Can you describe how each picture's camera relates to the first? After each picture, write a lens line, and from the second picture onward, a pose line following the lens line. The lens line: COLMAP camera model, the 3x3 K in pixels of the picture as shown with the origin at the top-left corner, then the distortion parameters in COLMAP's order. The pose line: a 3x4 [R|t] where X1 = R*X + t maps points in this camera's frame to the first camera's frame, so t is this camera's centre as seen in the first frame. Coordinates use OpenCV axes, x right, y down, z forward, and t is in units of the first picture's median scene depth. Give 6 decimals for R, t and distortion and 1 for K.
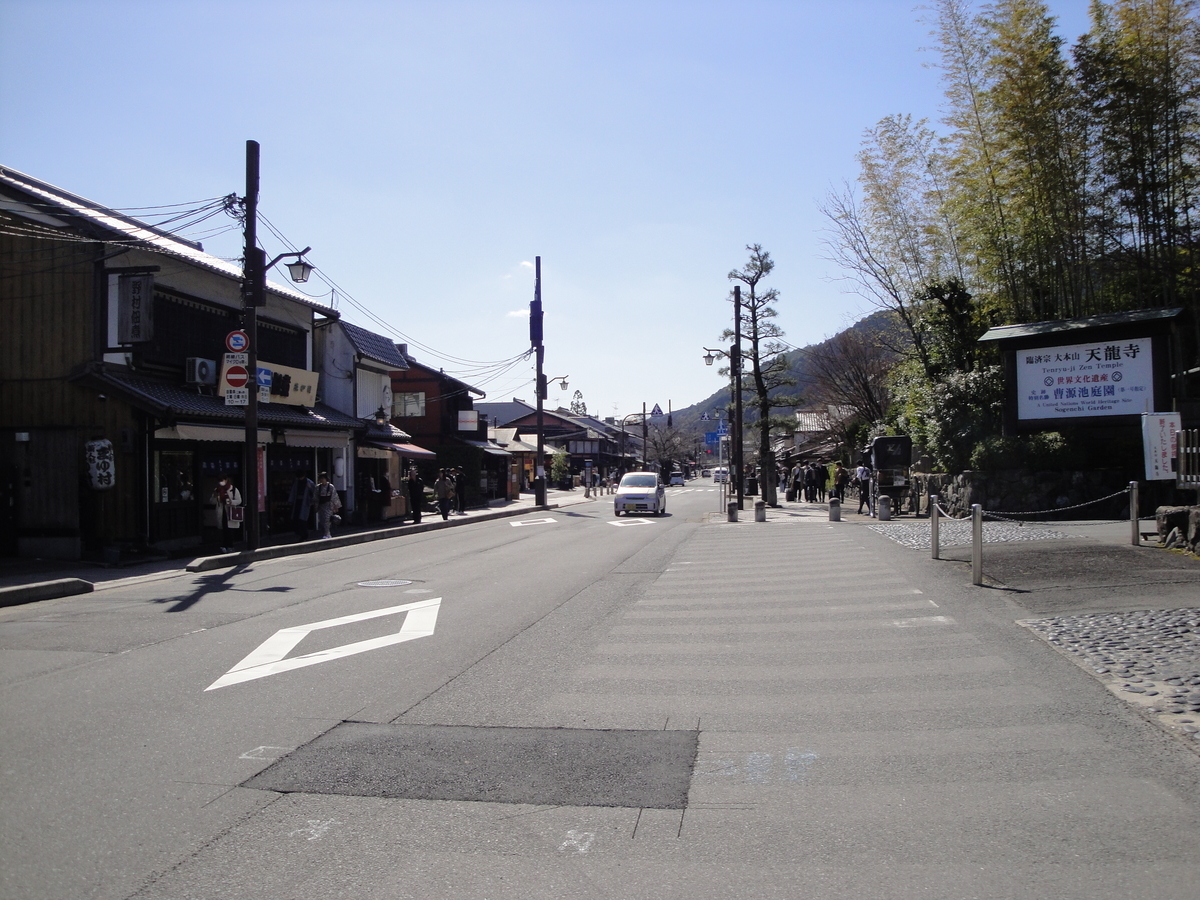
lens RADIAL K [[982.0, 0, 599.5], [0, 982.0, 451.3], [0, 0, 1]] dist [0.000542, 0.000081]
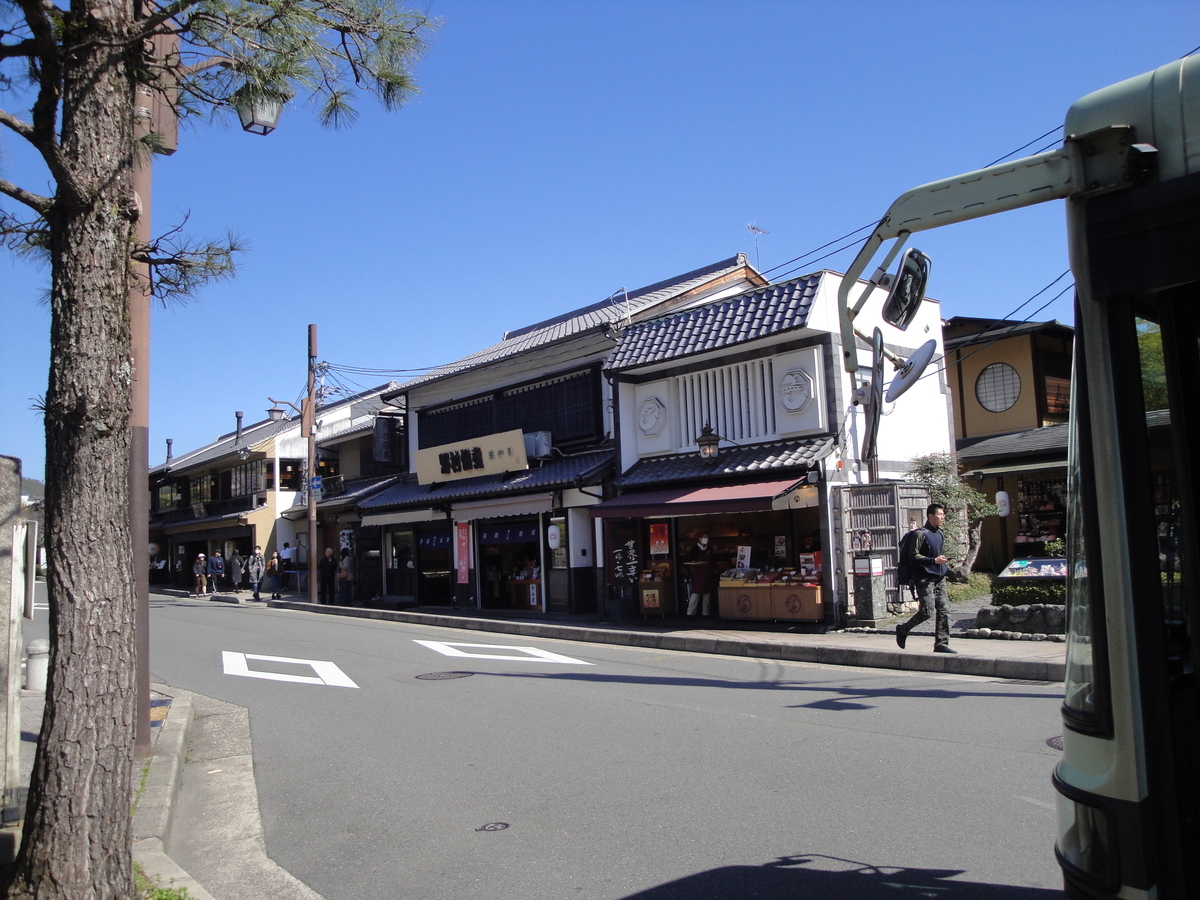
lens RADIAL K [[982.0, 0, 599.8], [0, 982.0, 449.8], [0, 0, 1]] dist [0.000542, 0.000081]
pose [[-0.660328, -0.029873, -0.750383, 0.353412], [0.063387, 0.993426, -0.095329, 0.028595], [0.748298, -0.110513, -0.654093, 1.780211]]
